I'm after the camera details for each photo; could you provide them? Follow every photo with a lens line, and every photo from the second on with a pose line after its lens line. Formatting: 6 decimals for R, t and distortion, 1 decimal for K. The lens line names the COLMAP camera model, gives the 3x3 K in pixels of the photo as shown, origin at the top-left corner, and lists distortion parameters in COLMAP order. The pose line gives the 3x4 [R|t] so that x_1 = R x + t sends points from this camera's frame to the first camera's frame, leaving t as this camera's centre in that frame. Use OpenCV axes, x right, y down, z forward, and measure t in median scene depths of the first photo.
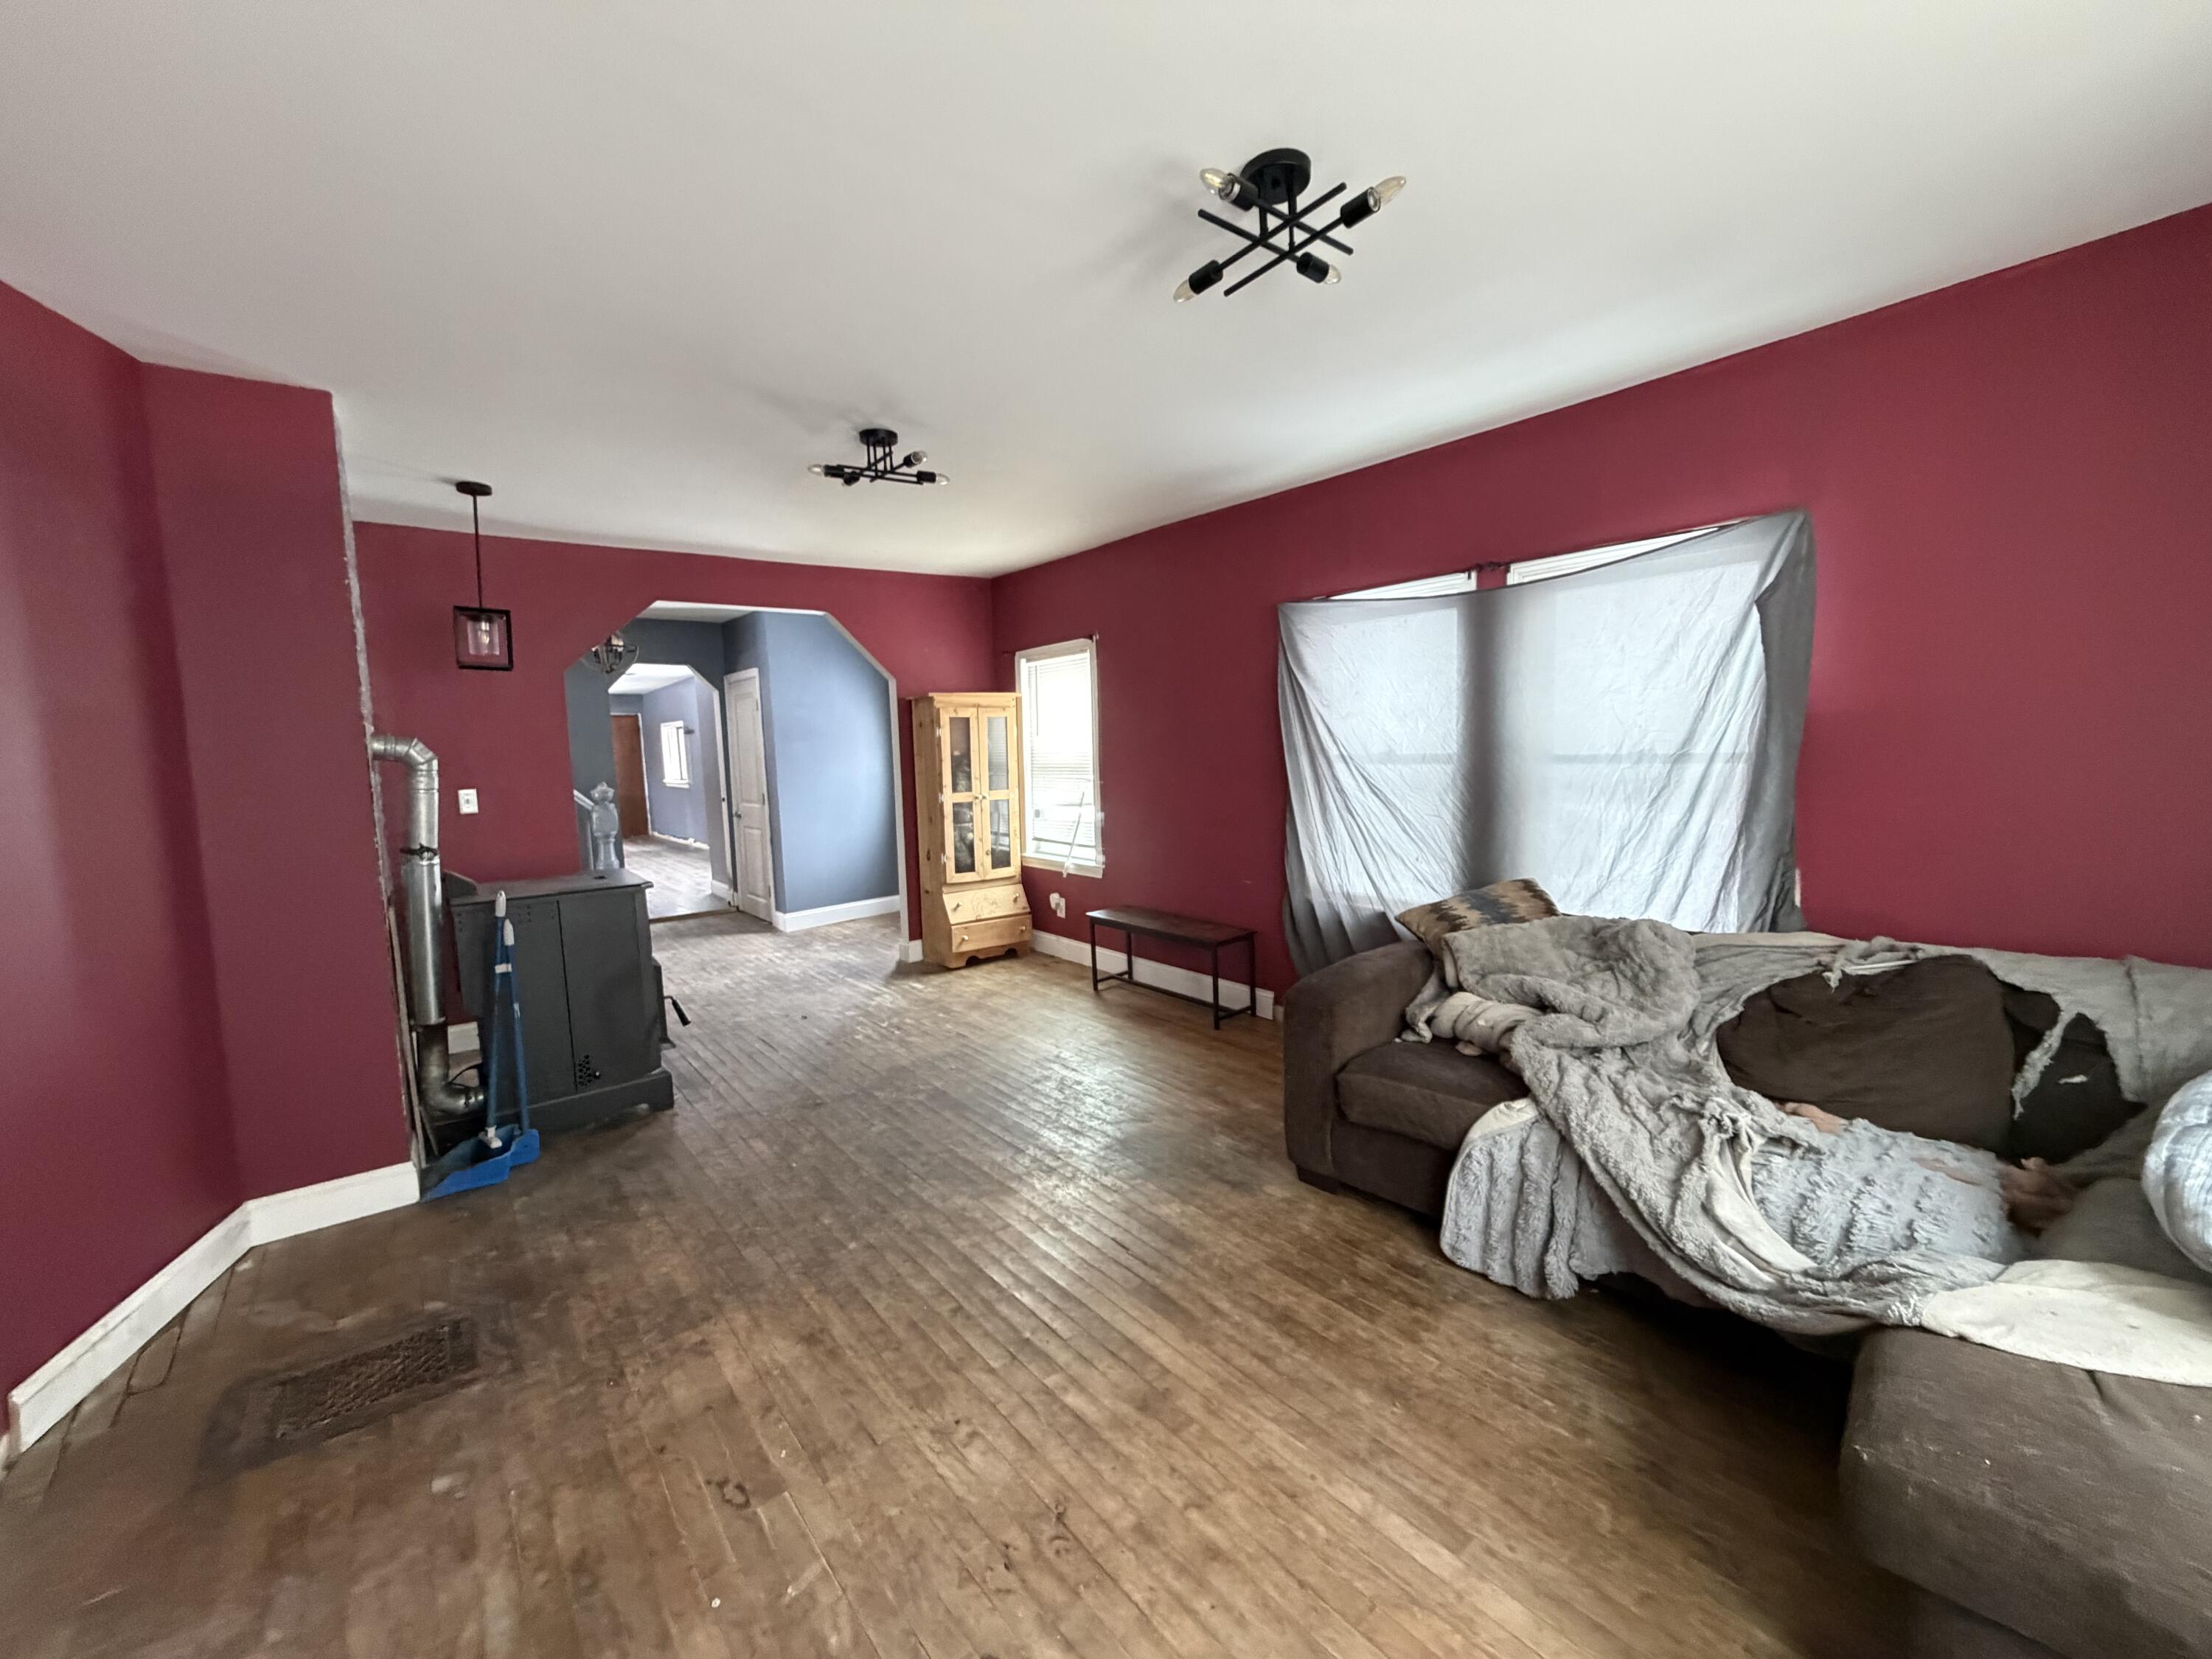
lens RADIAL K [[885.4, 0, 1106.0], [0, 885.4, 829.5], [0, 0, 1]] dist [-0.000007, 0.000226]
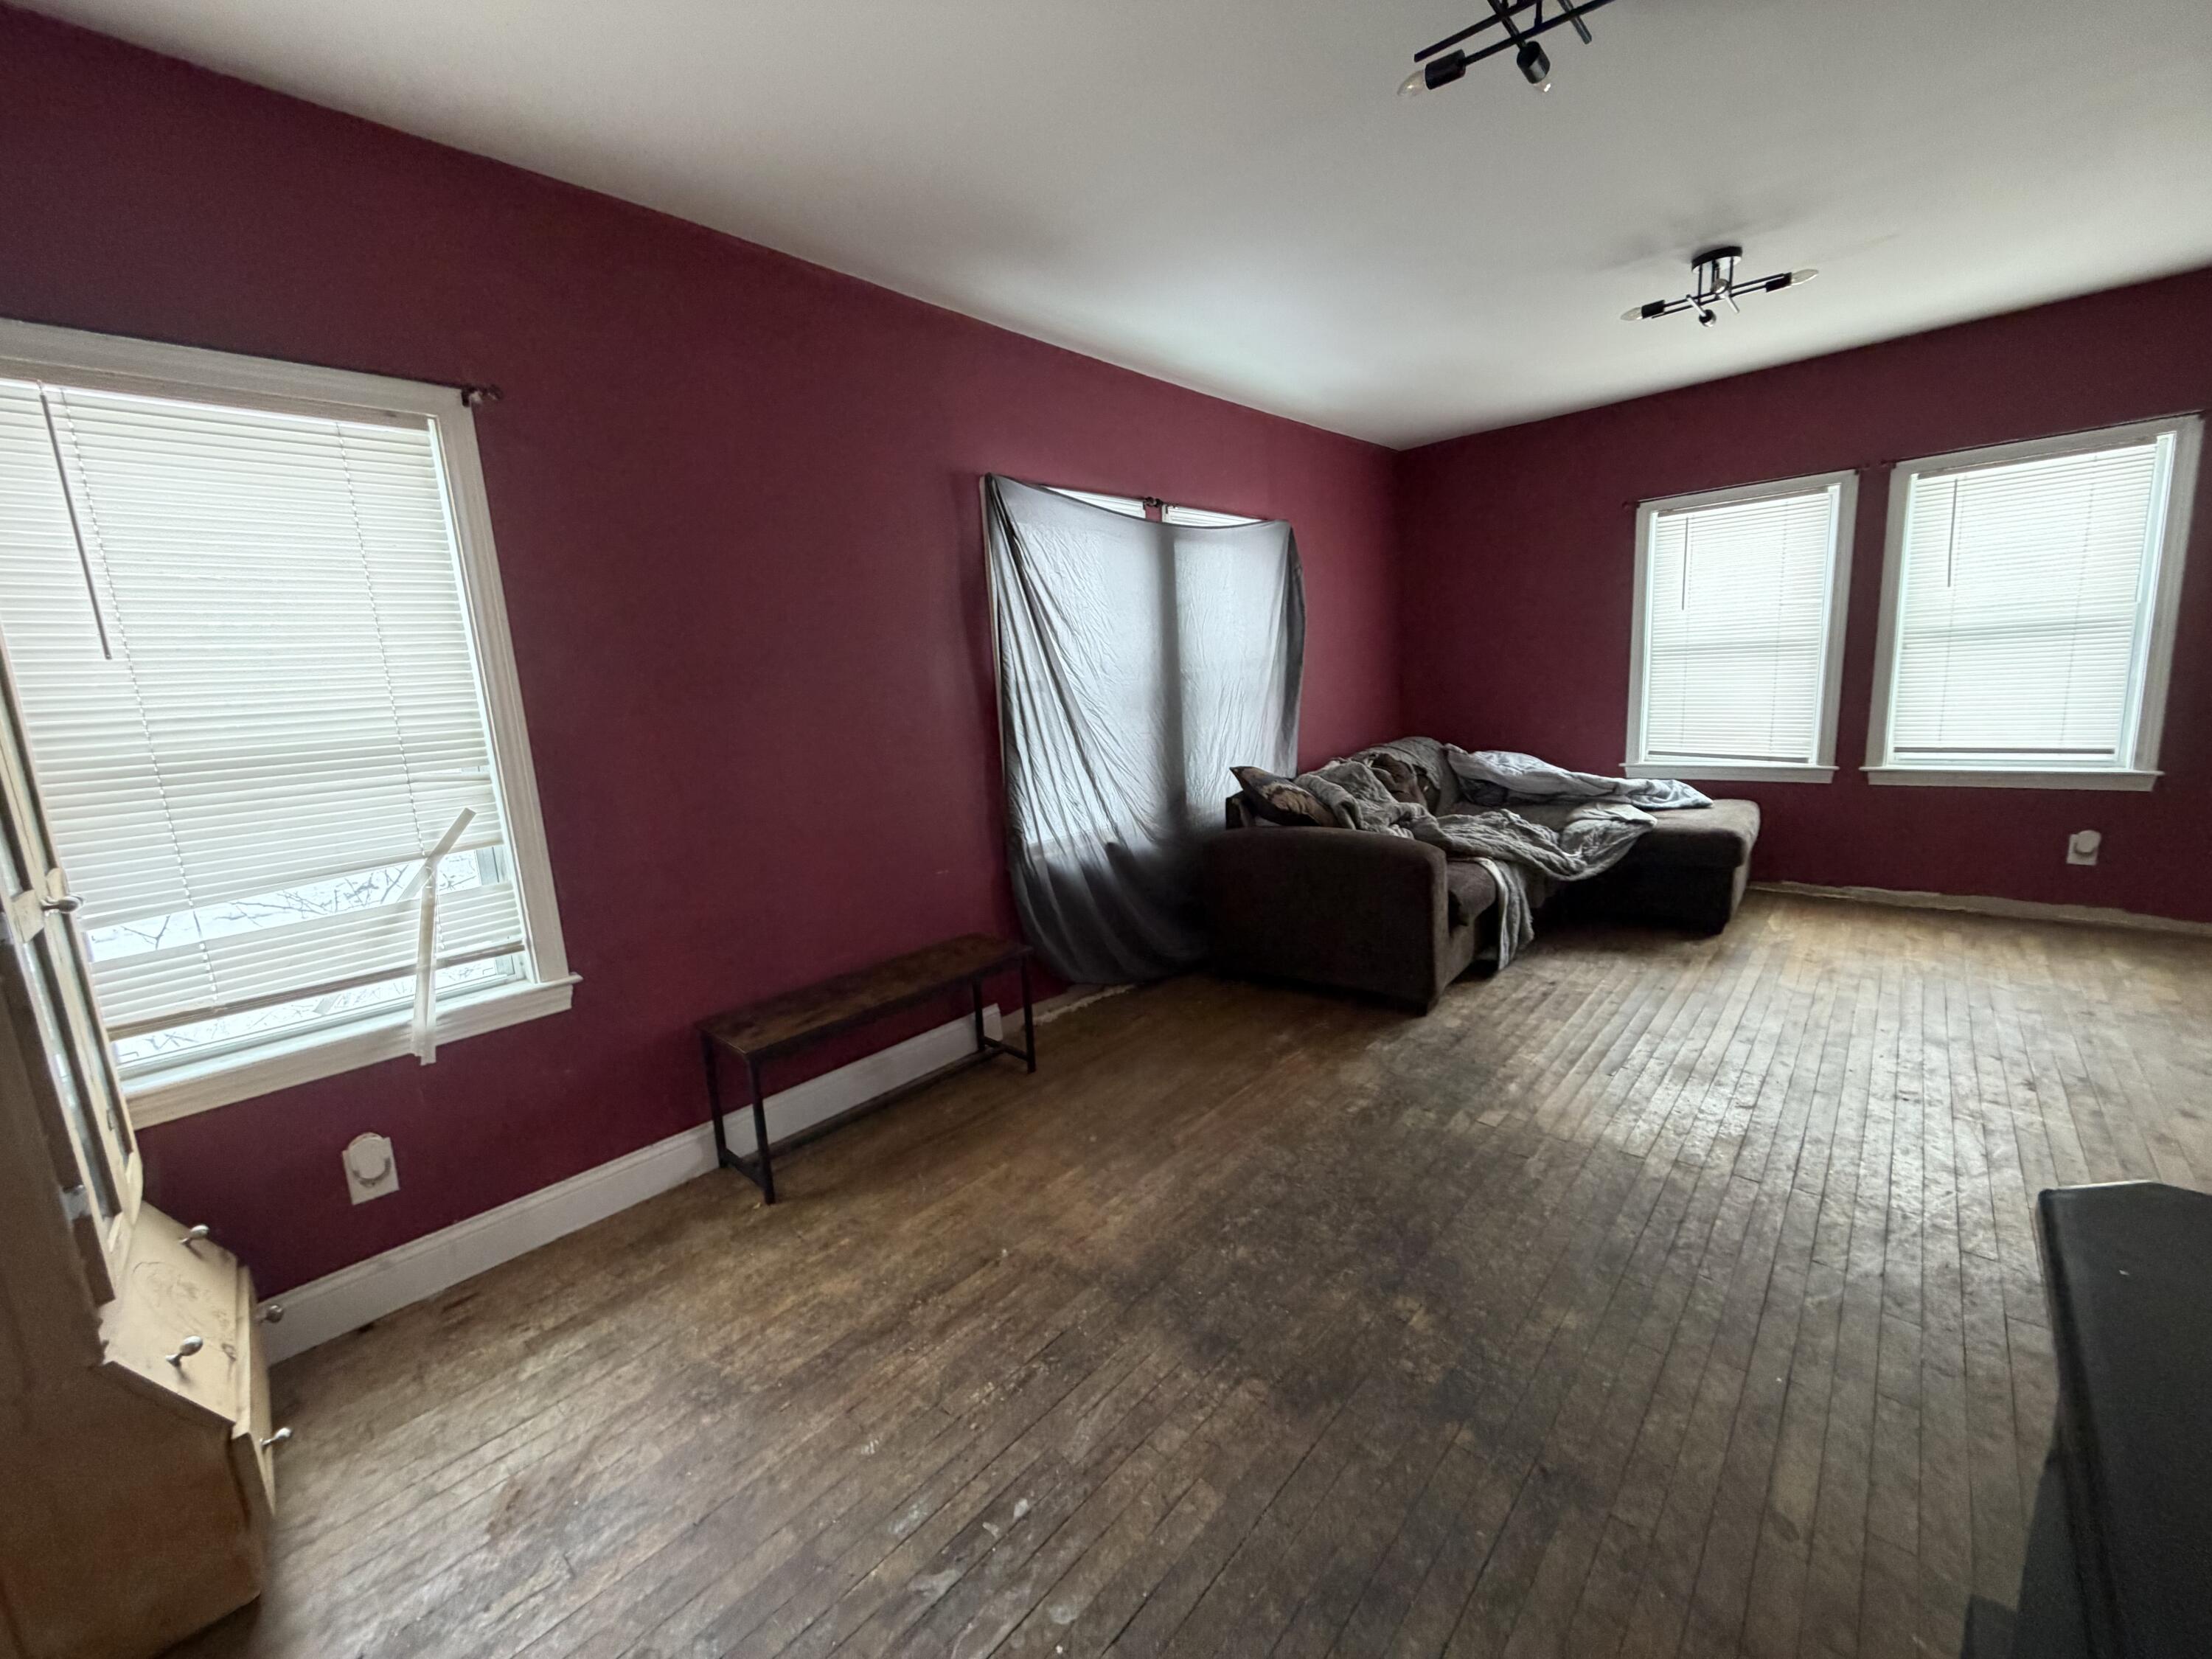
lens RADIAL K [[879.6, 0, 1106.0], [0, 879.6, 829.5], [0, 0, 1]] dist [-0.000193, -0.000095]
pose [[-0.153179, -0.132862, 0.979226, -0.851701], [0.161382, 0.974254, 0.157432, -0.098468], [-0.974932, 0.182144, -0.127793, 1.565989]]
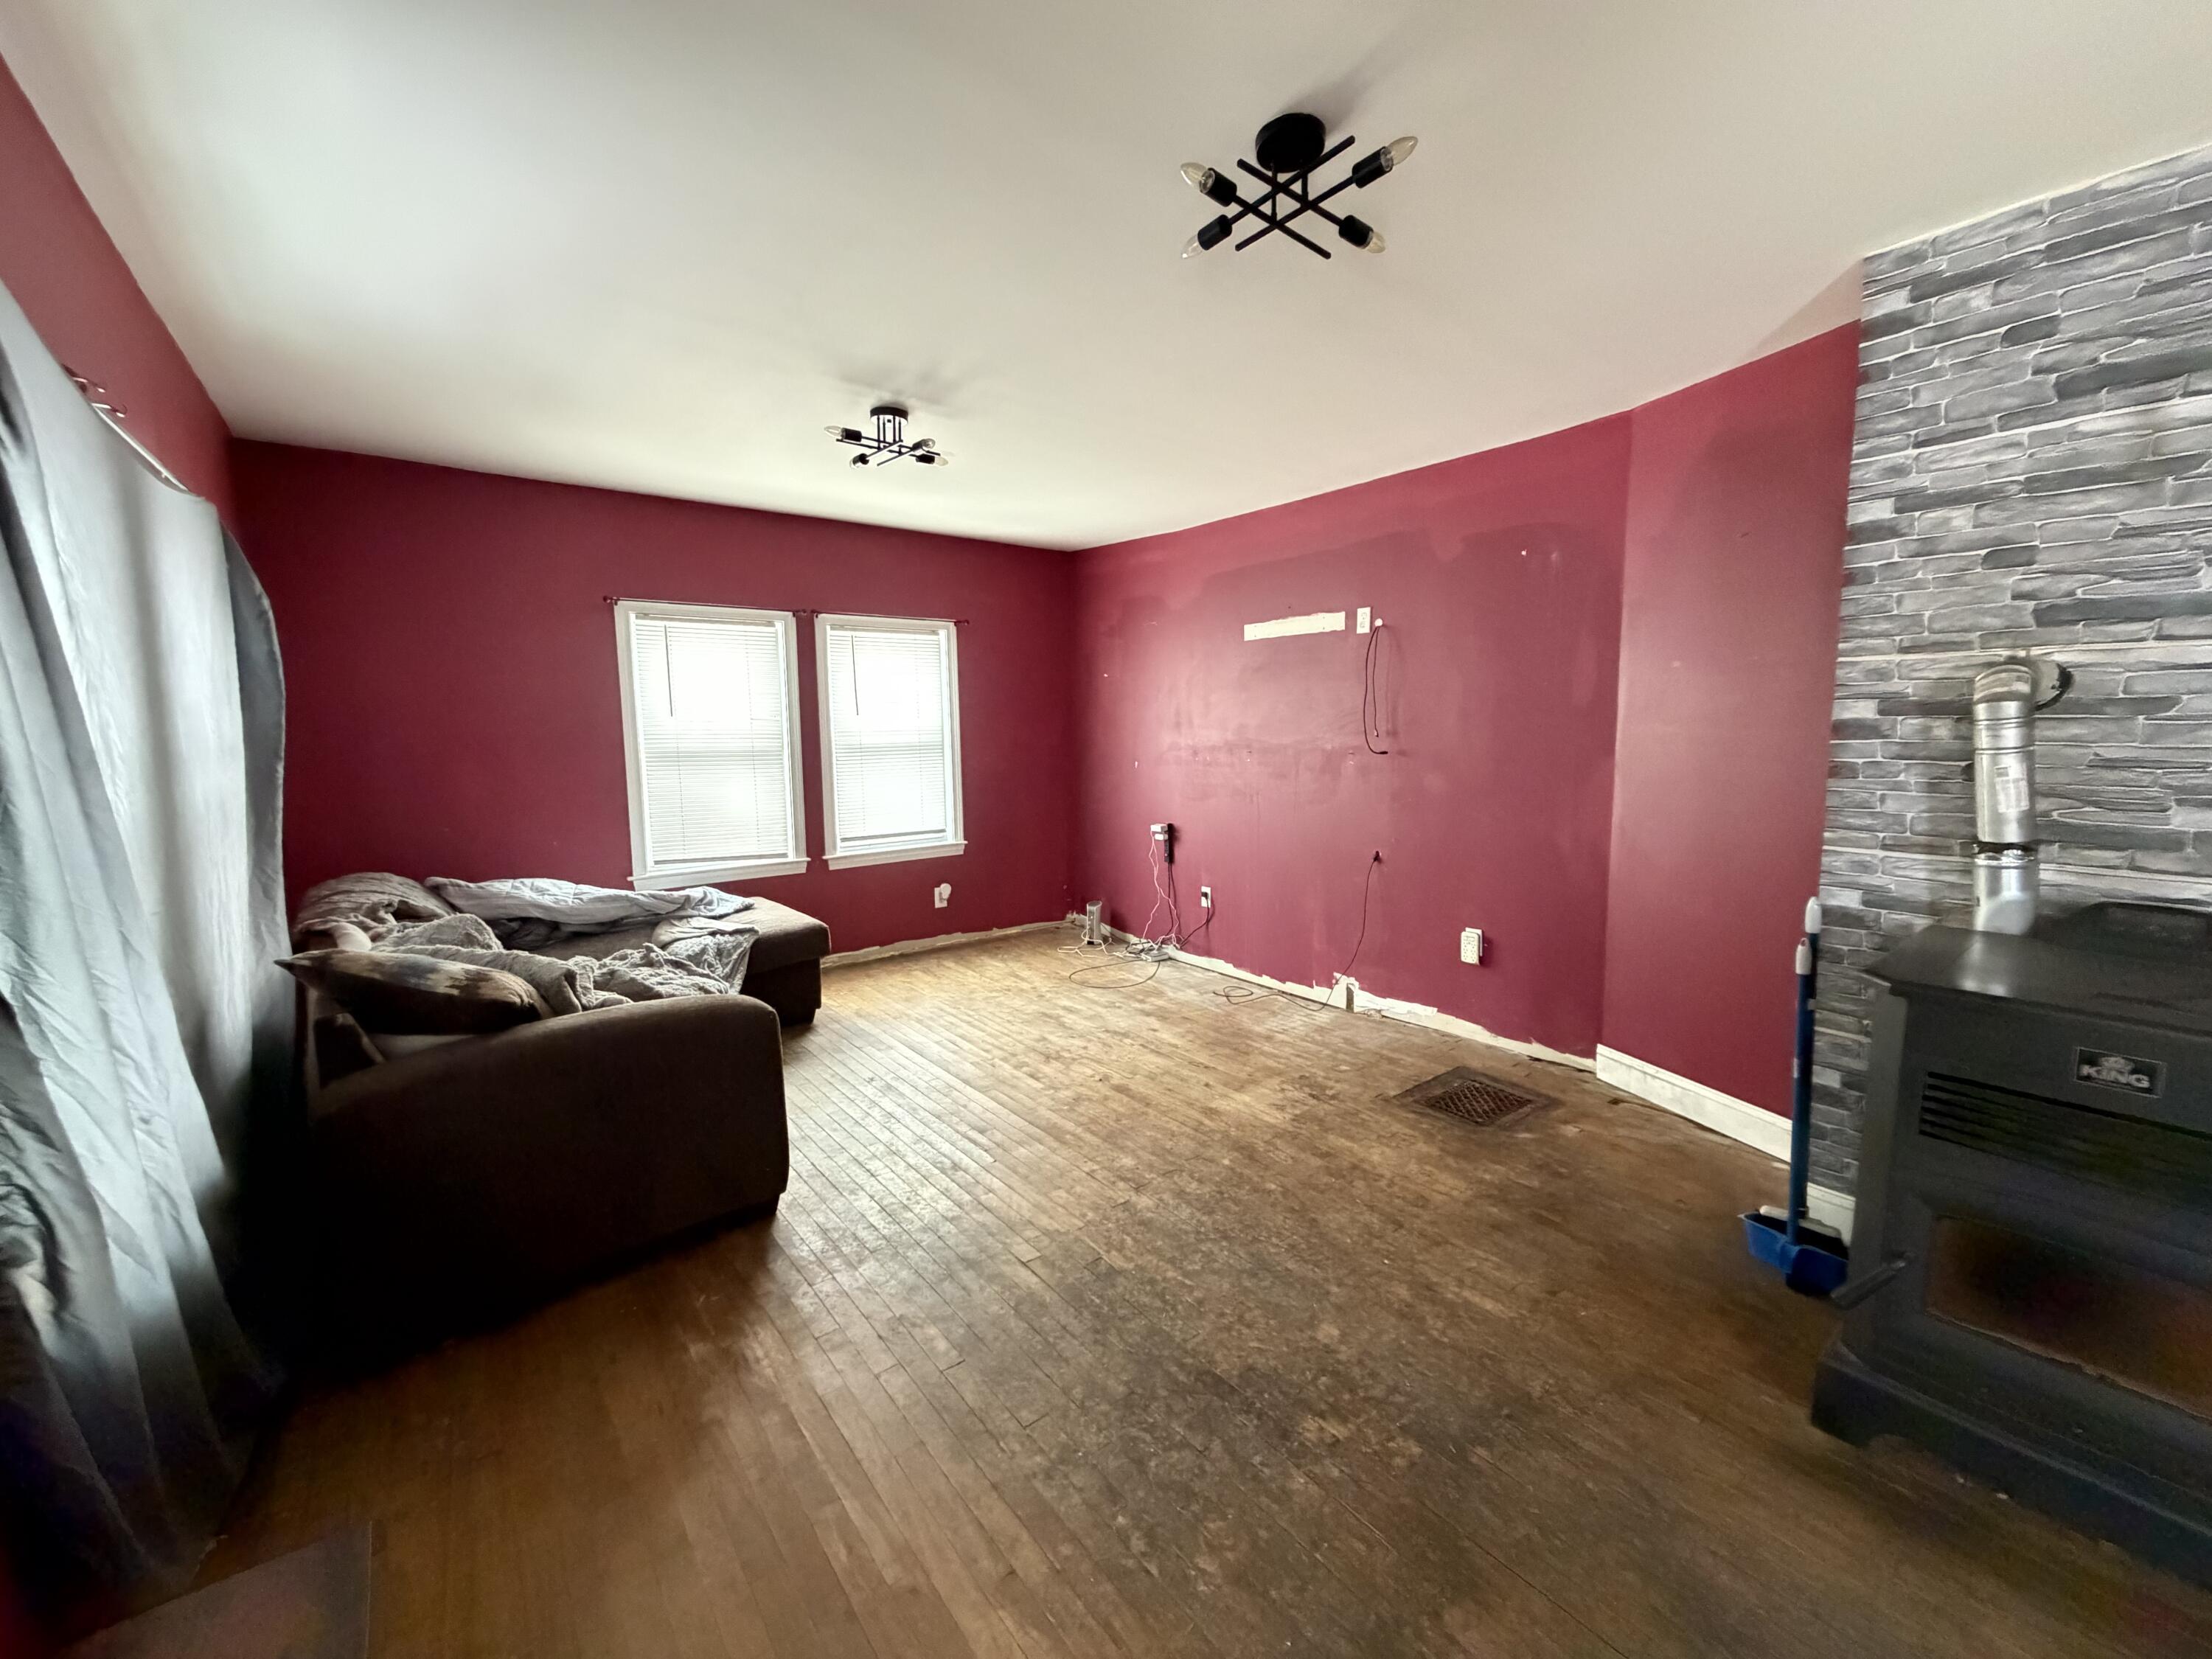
lens RADIAL K [[872.4, 0, 1106.0], [0, 872.4, 829.5], [0, 0, 1]] dist [0.001197, 0.000038]
pose [[-0.999090, 0.040656, 0.012892, -0.154263], [0.042461, 0.976639, 0.210648, -0.167706], [-0.004027, 0.211004, -0.977477, 1.850156]]
